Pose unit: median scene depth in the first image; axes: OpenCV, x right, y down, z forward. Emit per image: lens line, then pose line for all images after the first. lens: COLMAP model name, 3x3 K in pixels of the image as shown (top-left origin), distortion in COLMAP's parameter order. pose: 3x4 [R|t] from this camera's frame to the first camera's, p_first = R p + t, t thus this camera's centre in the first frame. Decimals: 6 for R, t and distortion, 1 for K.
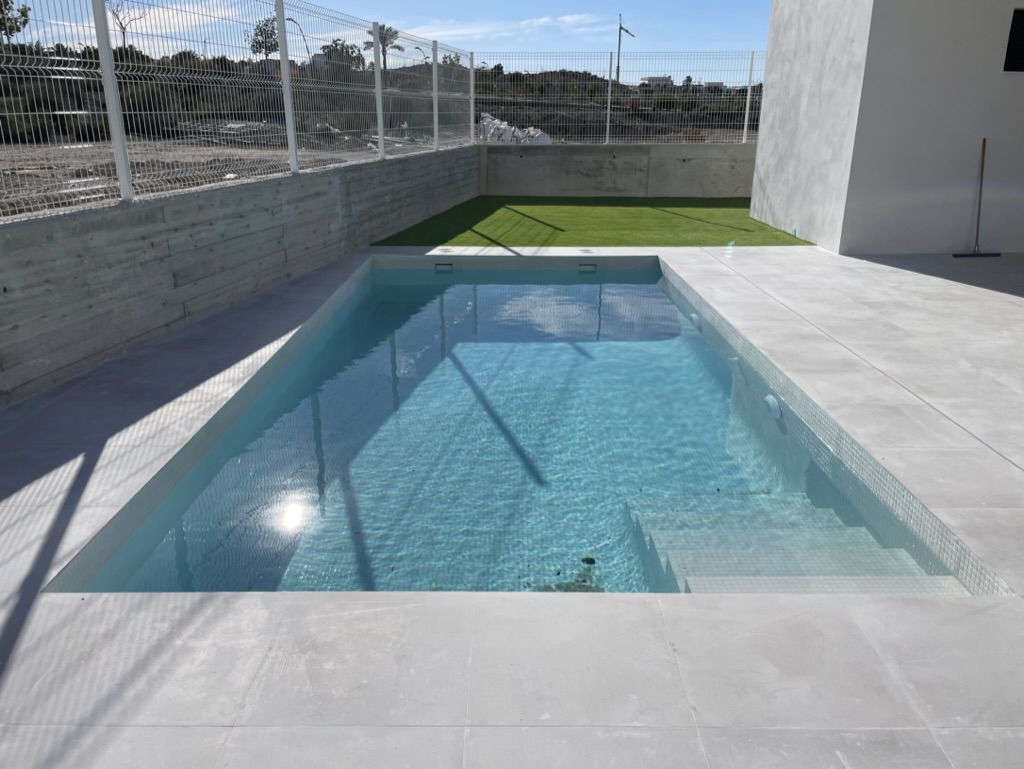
lens RADIAL K [[770.3, 0, 513.1], [0, 770.3, 384.9], [0, 0, 1]] dist [0.061143, -0.088864]
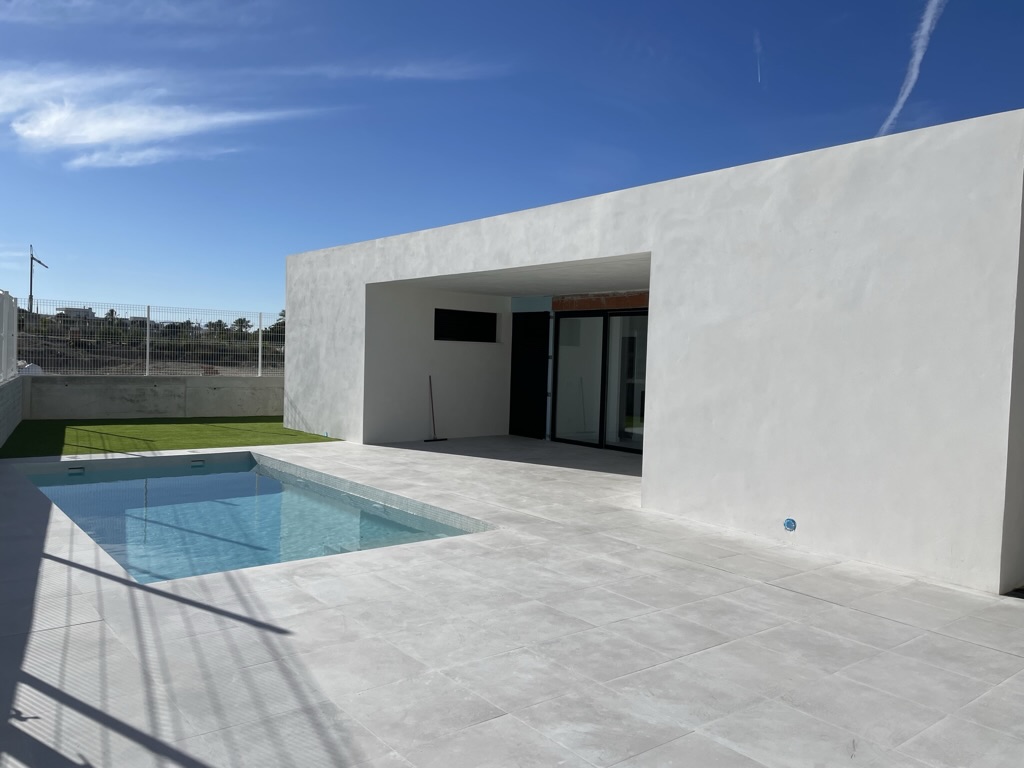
lens RADIAL K [[770.3, 0, 511.5], [0, 770.3, 384.6], [0, 0, 1]] dist [0.061143, -0.088864]
pose [[0.771255, -0.000202, 0.636526, -0.292272], [0.181838, 0.958397, -0.220022, 0.098175], [-0.610000, 0.285438, 0.739205, -0.323273]]
